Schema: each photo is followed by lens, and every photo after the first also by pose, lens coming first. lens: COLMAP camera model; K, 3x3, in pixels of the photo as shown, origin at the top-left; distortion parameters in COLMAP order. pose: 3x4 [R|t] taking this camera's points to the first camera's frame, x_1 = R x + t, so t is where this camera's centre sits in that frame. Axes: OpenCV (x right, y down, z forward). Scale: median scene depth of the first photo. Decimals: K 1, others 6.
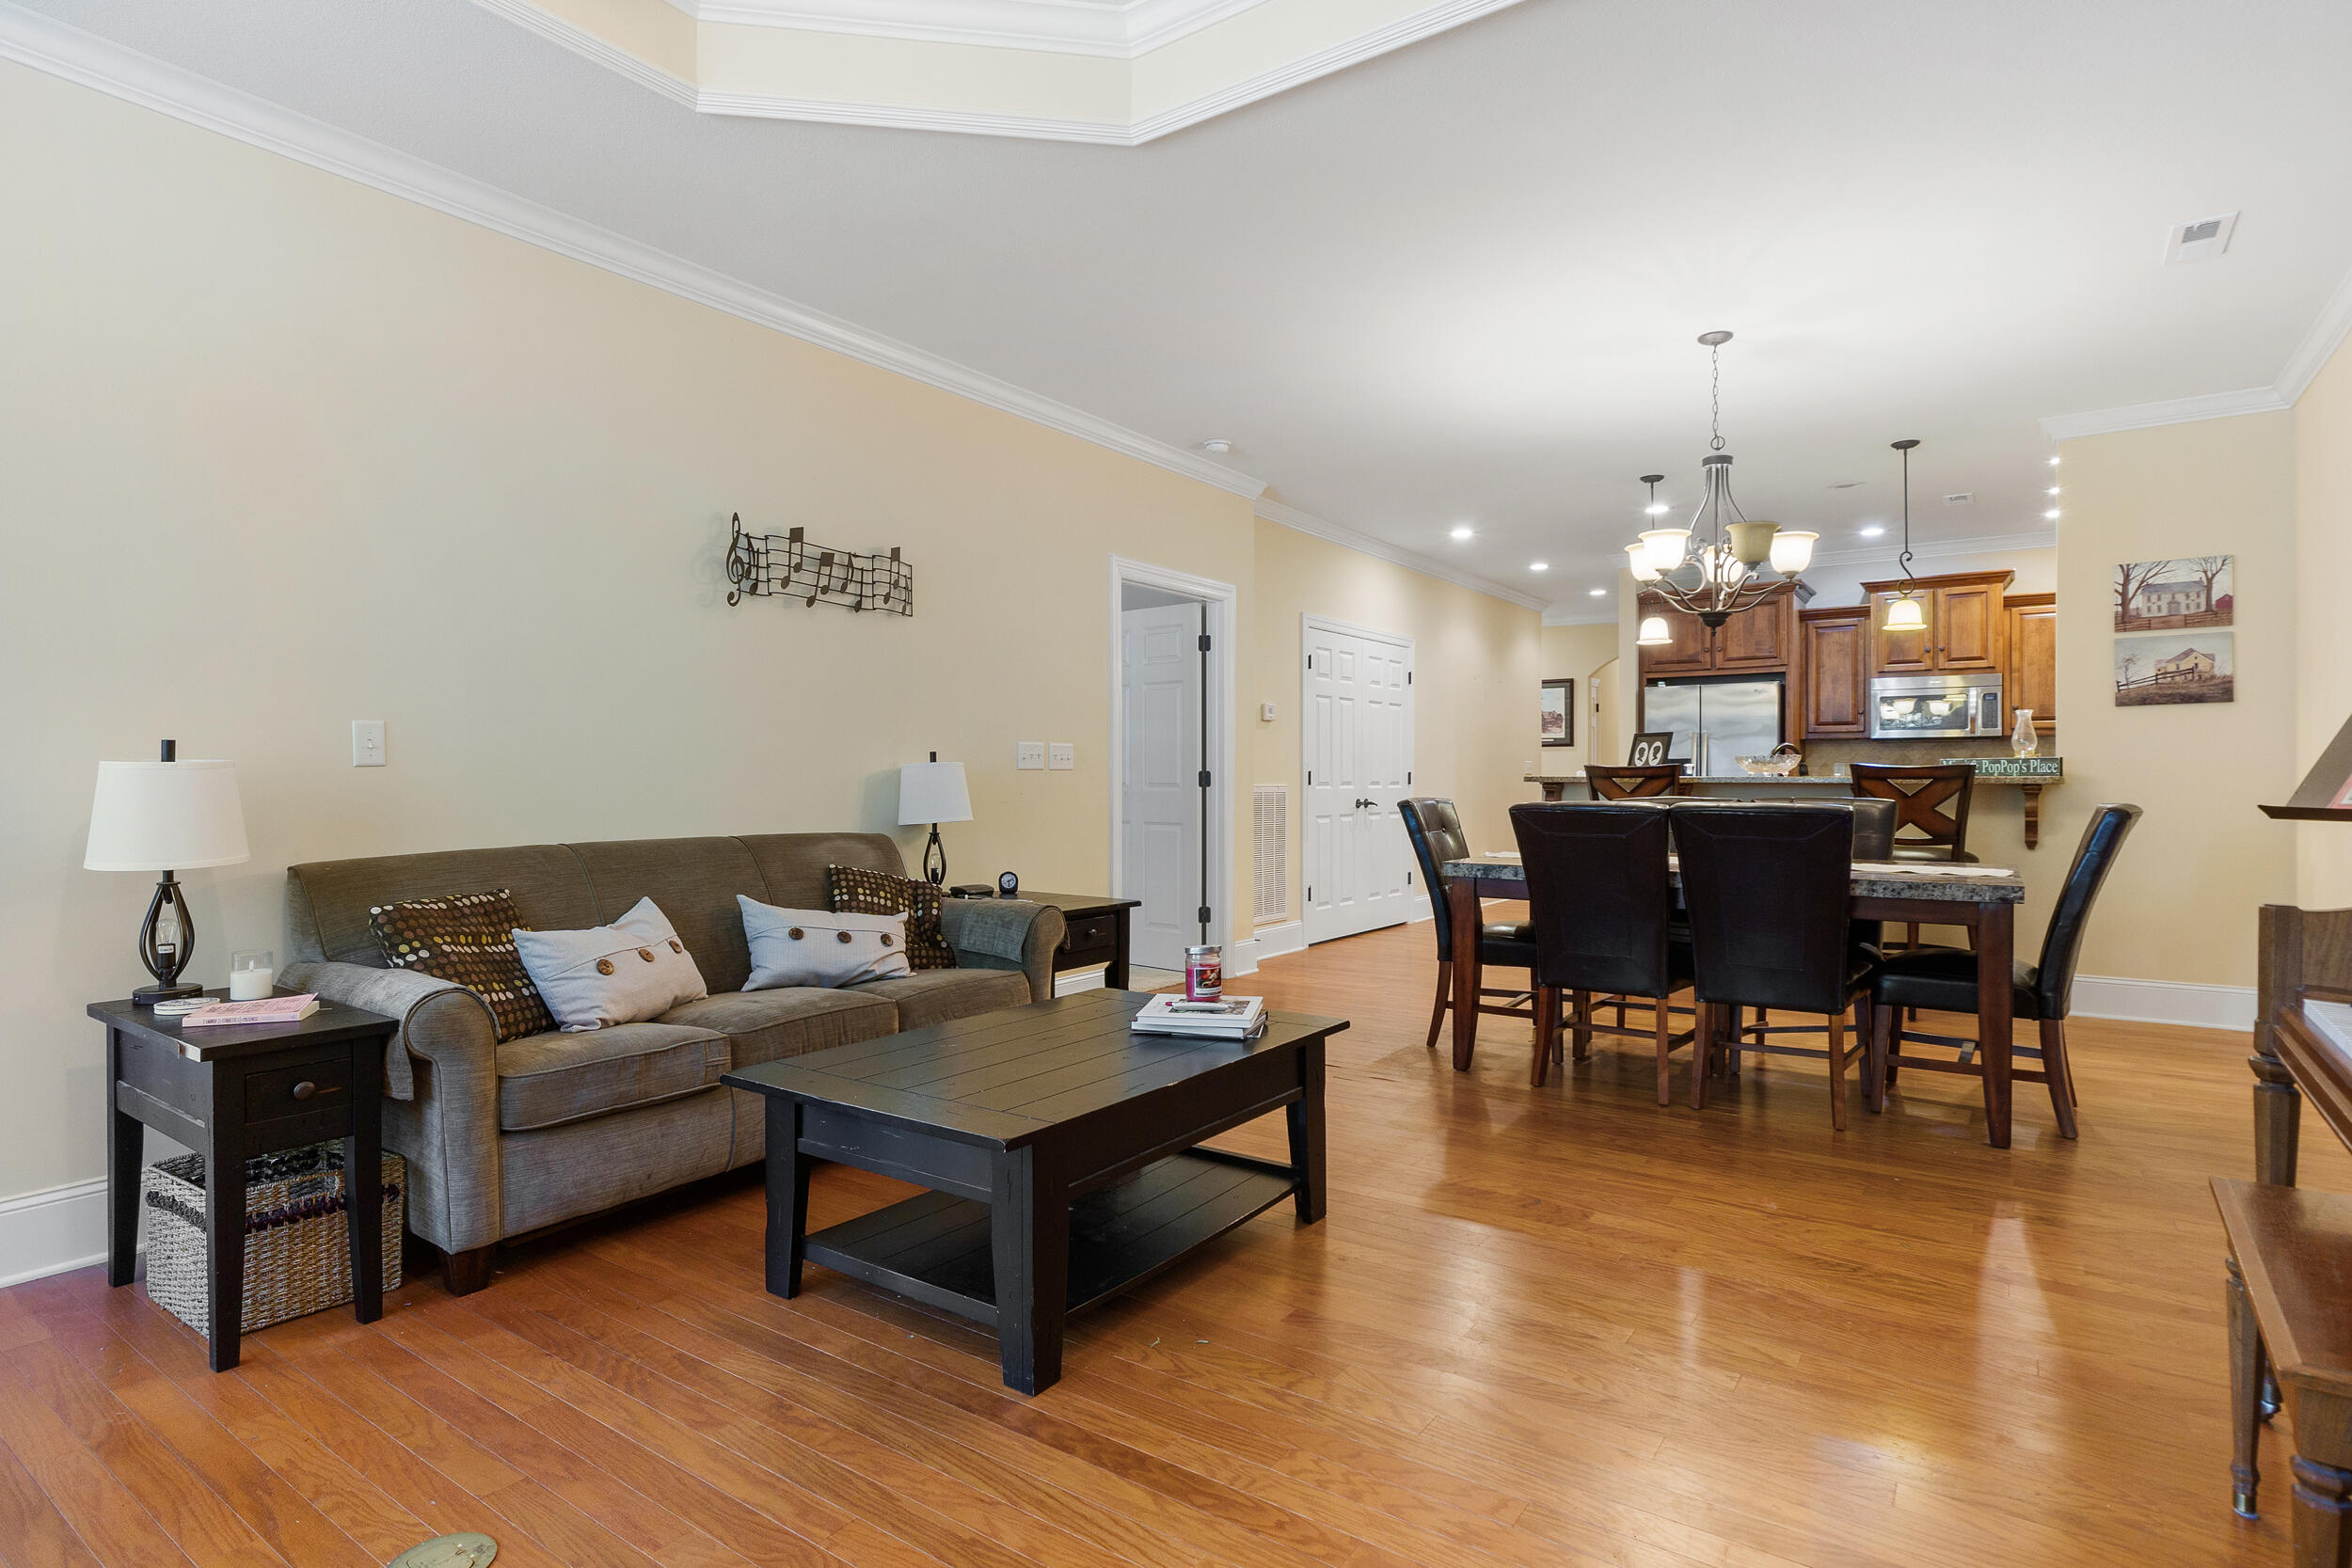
lens RADIAL K [[1214.2, 0, 1176.1], [0, 1214.2, 782.6], [0, 0, 1]] dist [-0.003356, 0.000409]
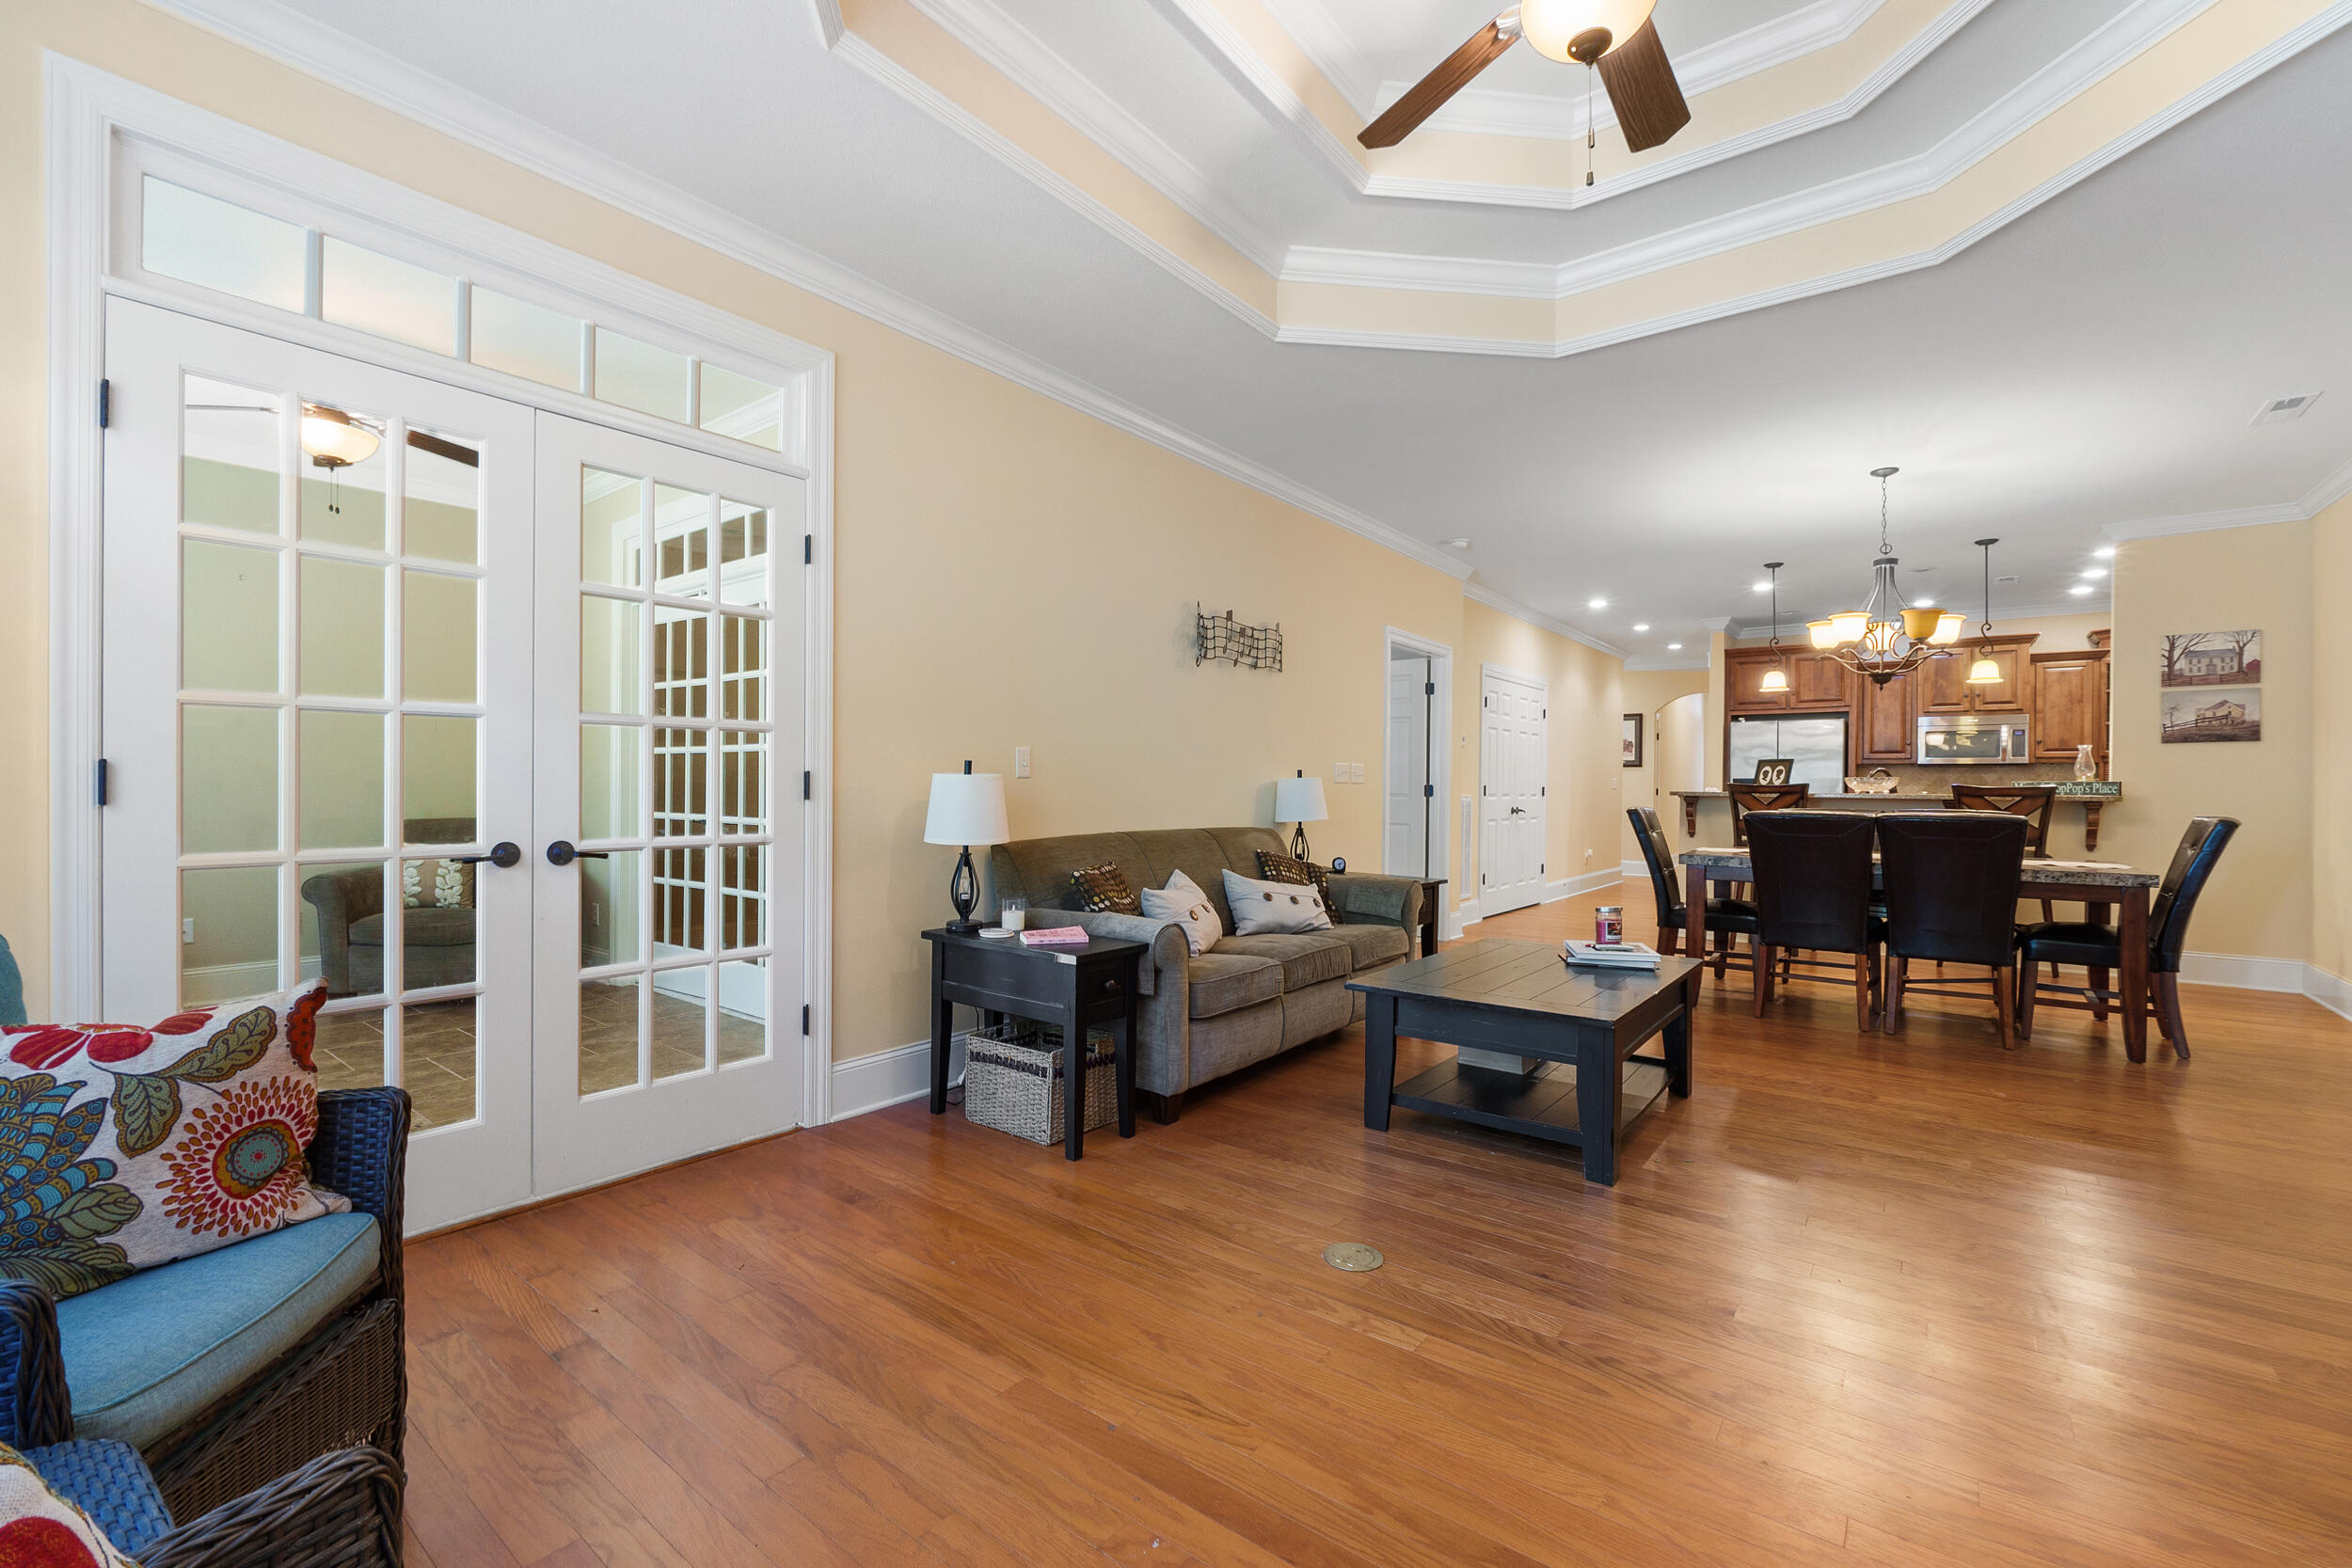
lens RADIAL K [[995.5, 0, 1176.6], [0, 995.5, 790.4], [0, 0, 1]] dist [-0.003768, -0.000406]
pose [[0.999056, 0.010492, -0.042155, -0.299933], [-0.010517, 0.999945, -0.000382, 0.000080], [0.042149, 0.000825, 0.999111, -0.147466]]
